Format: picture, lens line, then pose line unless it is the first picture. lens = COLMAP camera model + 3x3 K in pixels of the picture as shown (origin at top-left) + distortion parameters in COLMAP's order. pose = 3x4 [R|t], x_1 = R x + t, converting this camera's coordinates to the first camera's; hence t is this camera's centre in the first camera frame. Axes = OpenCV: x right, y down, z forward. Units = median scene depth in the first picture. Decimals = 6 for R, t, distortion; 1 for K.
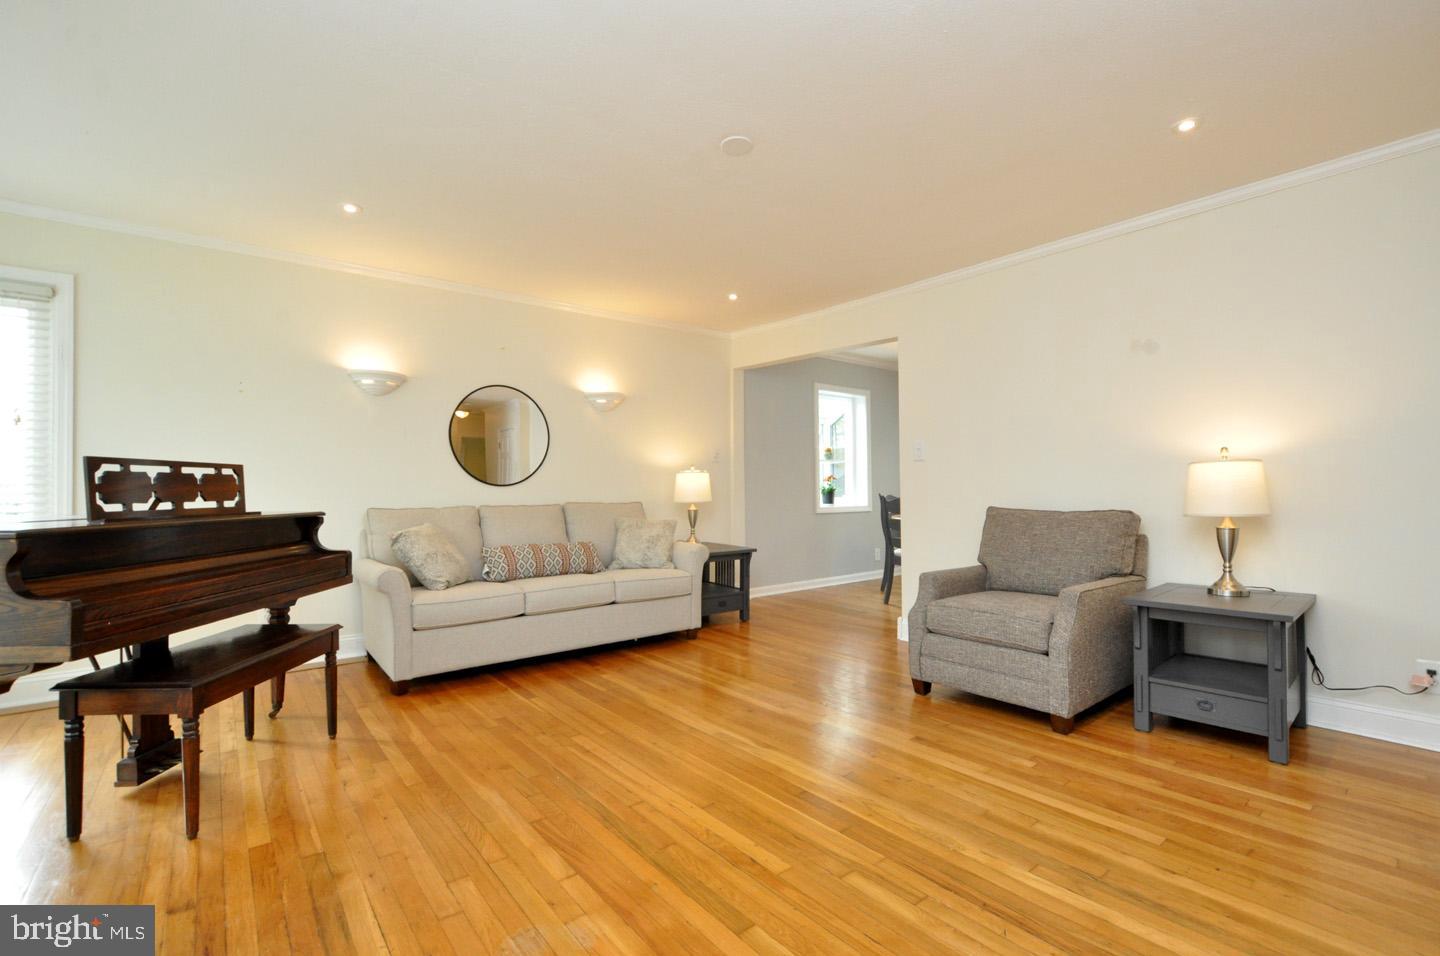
lens RADIAL K [[635.5, 0, 725.8], [0, 635.5, 476.7], [0, 0, 1]] dist [-0.029120, 0.001461]
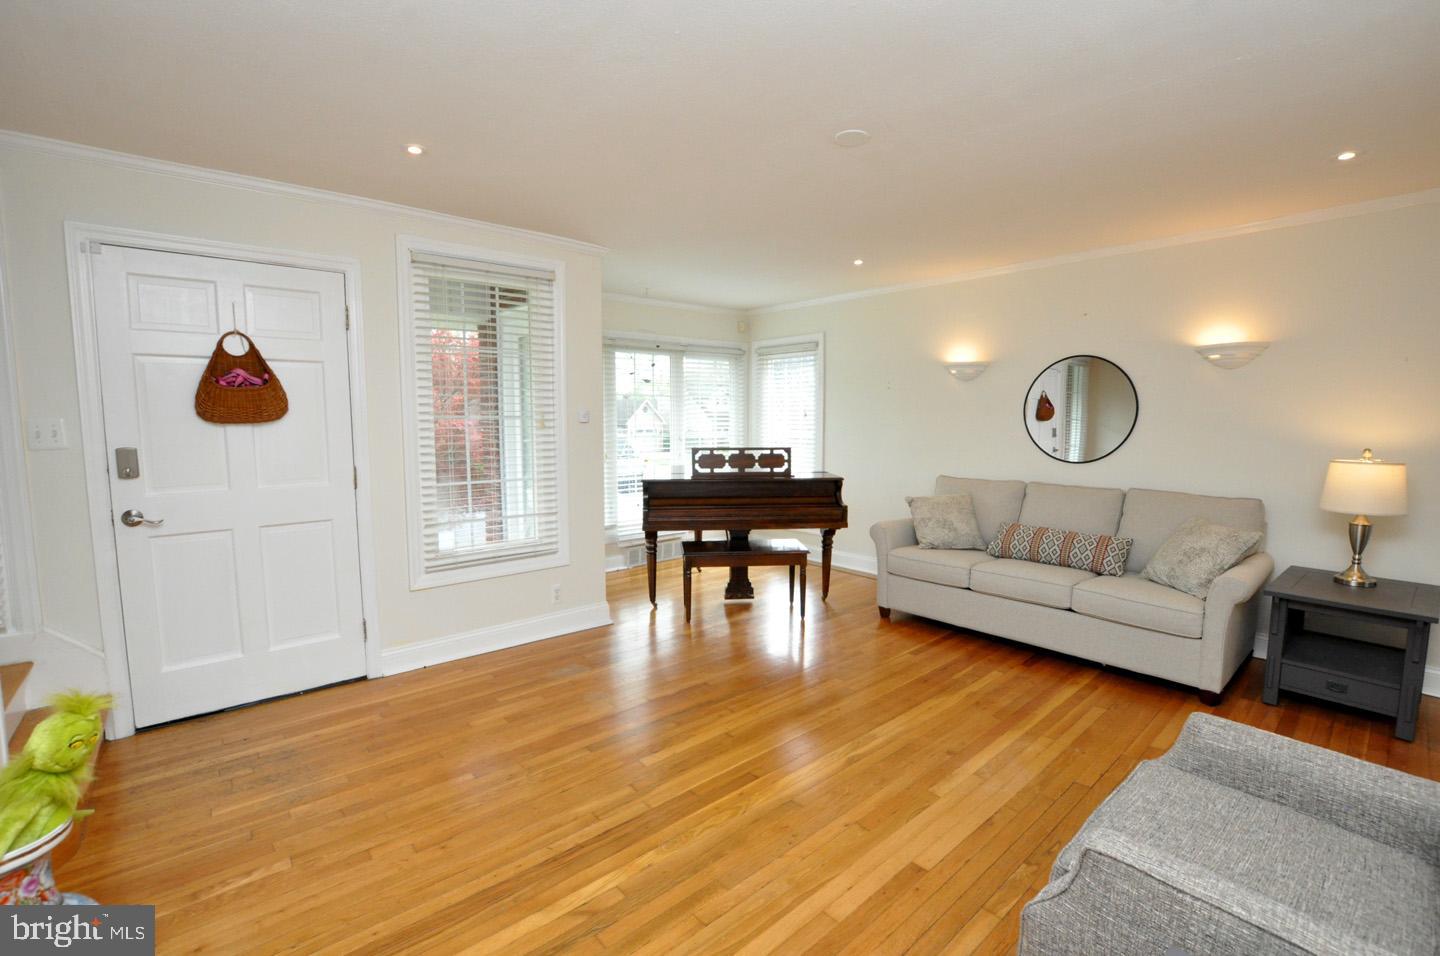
lens RADIAL K [[635.5, 0, 725.6], [0, 635.5, 476.9], [0, 0, 1]] dist [-0.029120, 0.001461]
pose [[0.035977, 0.102060, -0.994127, 1.000376], [0.017308, 0.994559, 0.102731, -0.124698], [0.999203, -0.020902, 0.034014, 0.773384]]
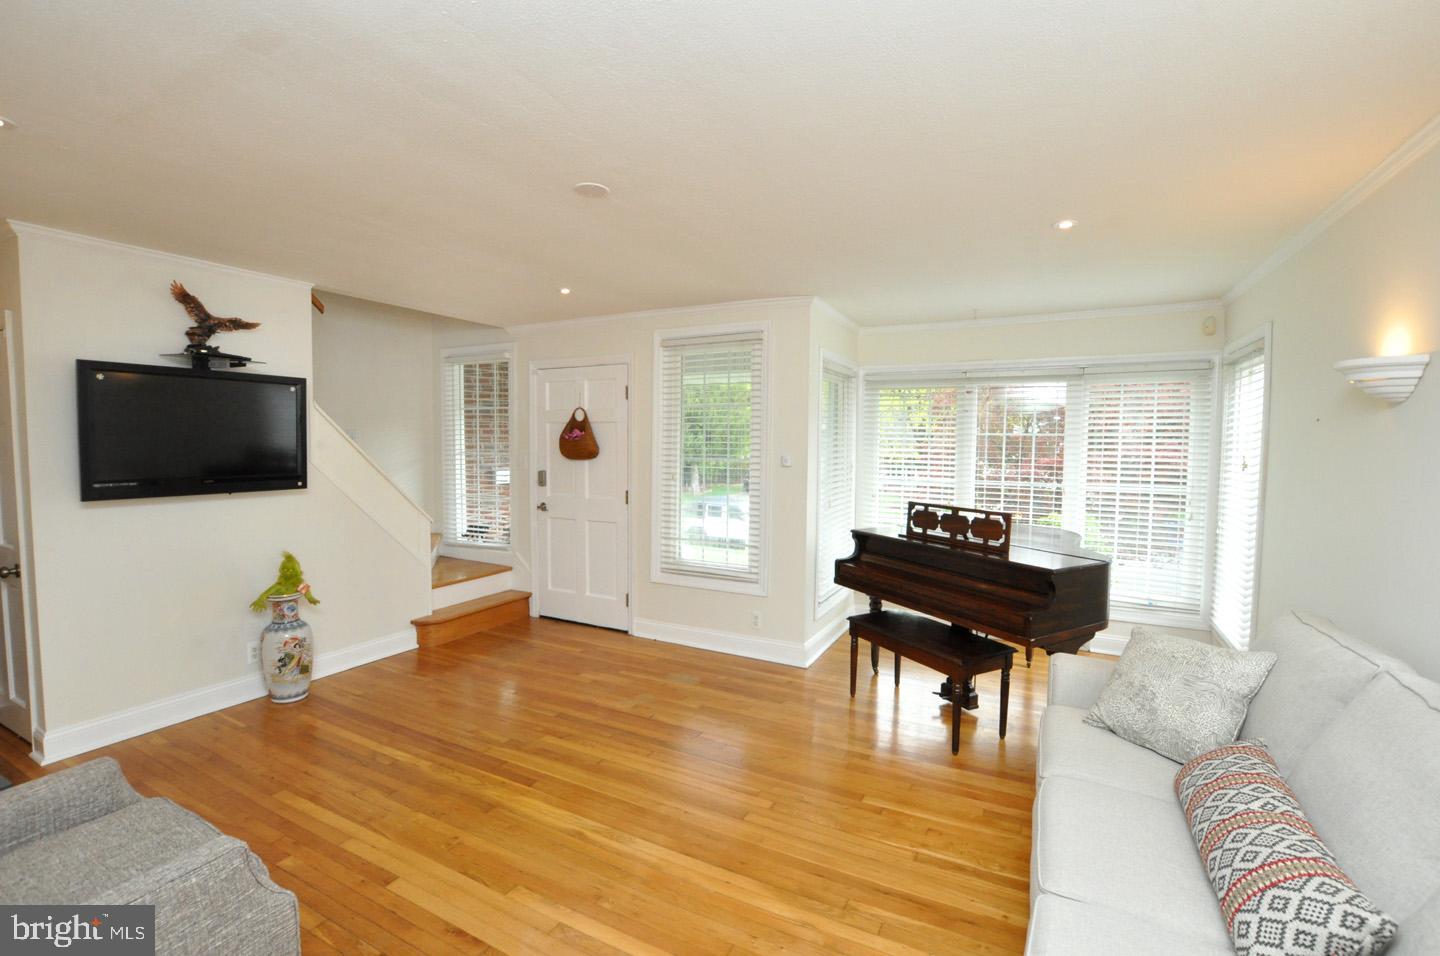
lens RADIAL K [[635.5, 0, 722.8], [0, 635.5, 478.3], [0, 0, 1]] dist [-0.029120, 0.001461]
pose [[-0.921094, 0.023096, -0.388654, 0.209129], [0.006523, 0.999014, 0.043909, -0.146457], [0.389285, 0.037909, -0.920337, 1.938390]]
